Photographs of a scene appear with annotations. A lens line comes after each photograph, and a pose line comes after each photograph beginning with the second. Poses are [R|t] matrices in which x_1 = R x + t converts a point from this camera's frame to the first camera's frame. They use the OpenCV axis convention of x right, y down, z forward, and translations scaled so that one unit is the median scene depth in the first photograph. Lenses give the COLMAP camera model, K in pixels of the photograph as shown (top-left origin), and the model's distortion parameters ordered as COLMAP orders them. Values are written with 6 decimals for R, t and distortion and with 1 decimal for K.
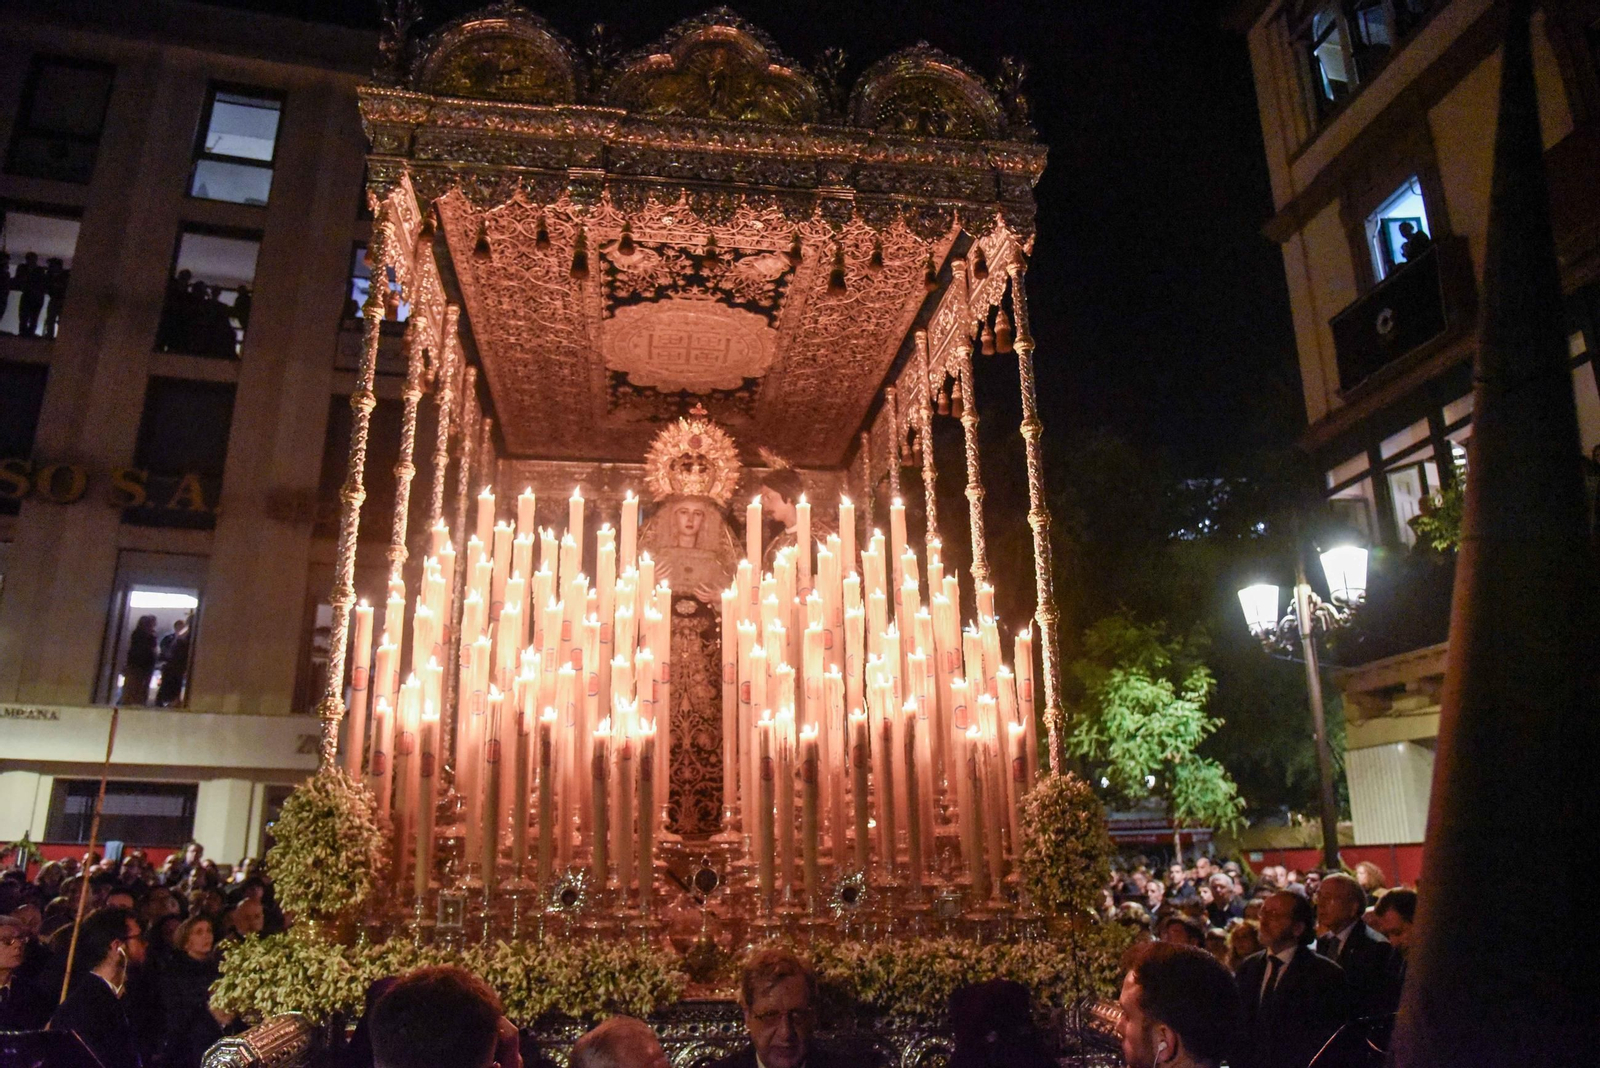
lens RADIAL K [[1107.2, 0, 810.5], [0, 1107.2, 523.1], [0, 0, 1]] dist [-0.096145, 0.033702]
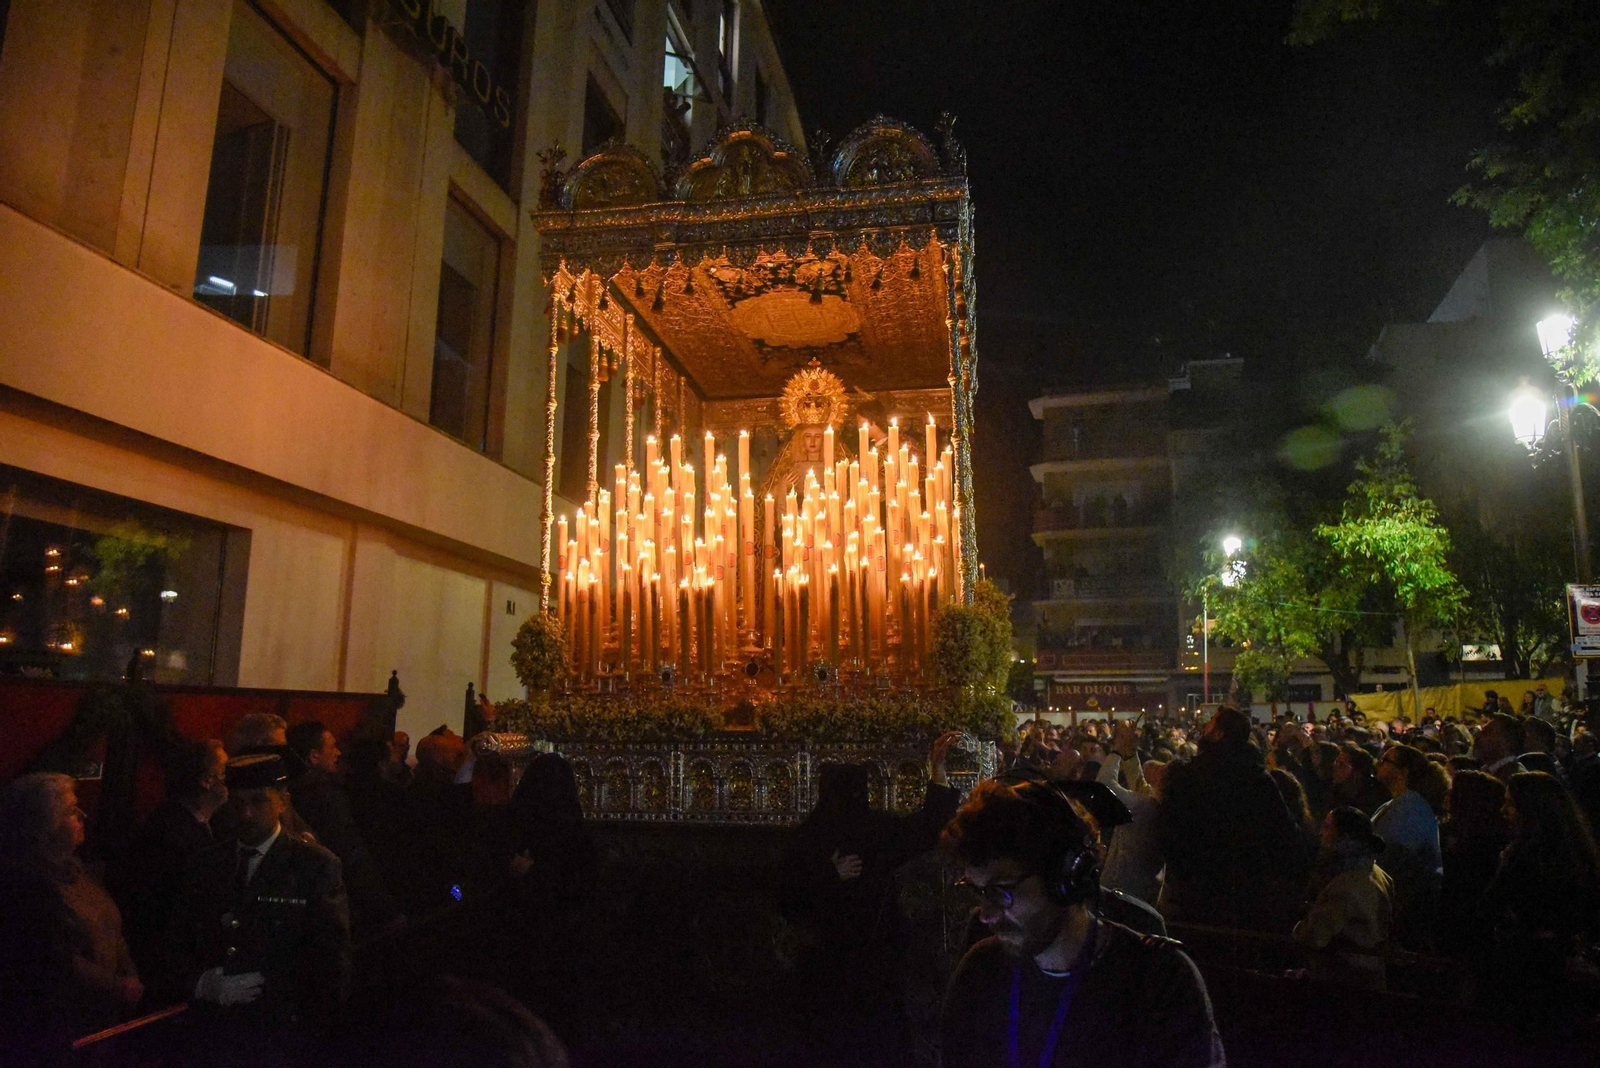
lens RADIAL K [[1107.2, 0, 809.9], [0, 1107.2, 524.2], [0, 0, 1]] dist [-0.096145, 0.033702]
pose [[0.951777, -0.053515, -0.302086, 0.404562], [0.085858, 0.991786, 0.094815, -0.042902], [0.294531, -0.116179, 0.948554, -0.450641]]
